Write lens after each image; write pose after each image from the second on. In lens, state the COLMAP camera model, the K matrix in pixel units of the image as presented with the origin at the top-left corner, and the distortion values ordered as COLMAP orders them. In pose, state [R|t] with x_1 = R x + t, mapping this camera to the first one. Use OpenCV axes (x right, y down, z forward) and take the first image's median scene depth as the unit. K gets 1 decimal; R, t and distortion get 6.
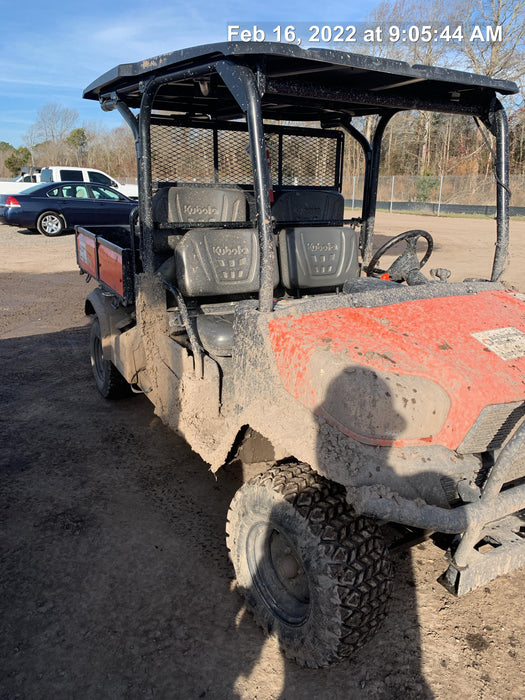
lens RADIAL K [[527.7, 0, 267.5], [0, 527.7, 349.3], [0, 0, 1]] dist [0.025593, -0.025123]
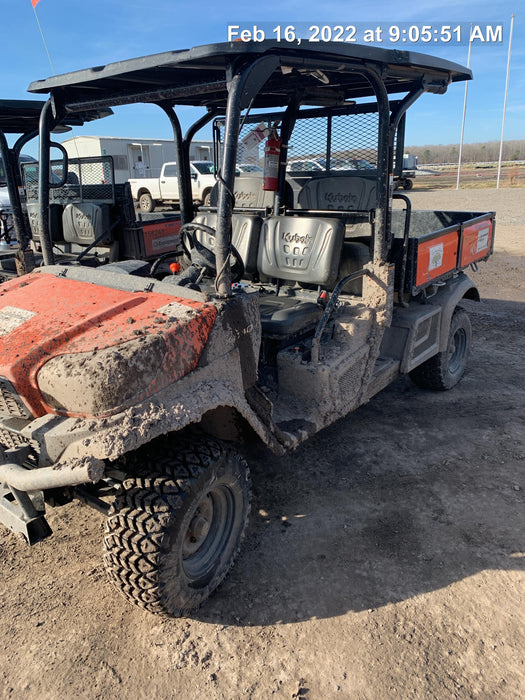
lens RADIAL K [[527.7, 0, 267.5], [0, 527.7, 349.3], [0, 0, 1]] dist [0.025593, -0.025123]
pose [[0.353330, 0.282216, -0.891915, 0.979498], [-0.244233, 0.948174, 0.203265, -0.190033], [0.903055, 0.146016, 0.403945, 0.614782]]
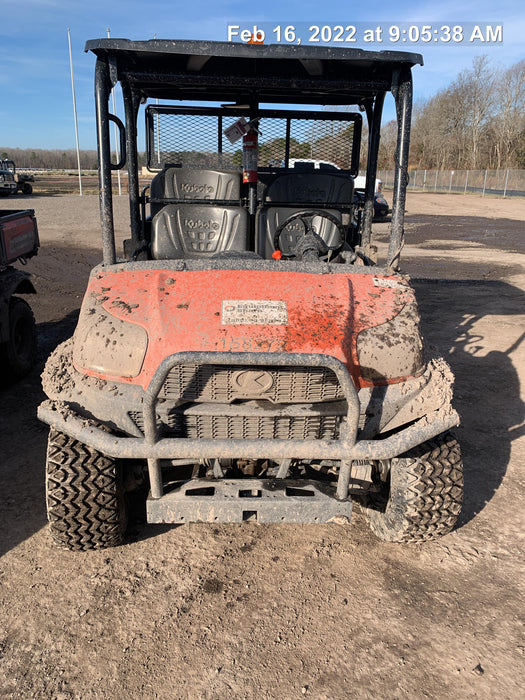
lens RADIAL K [[527.7, 0, 267.5], [0, 527.7, 349.3], [0, 0, 1]] dist [0.025593, -0.025123]
pose [[0.890364, 0.150548, -0.429636, 0.534225], [-0.145416, 0.988348, 0.044970, 0.005239], [0.431400, 0.022436, 0.901882, 0.045860]]
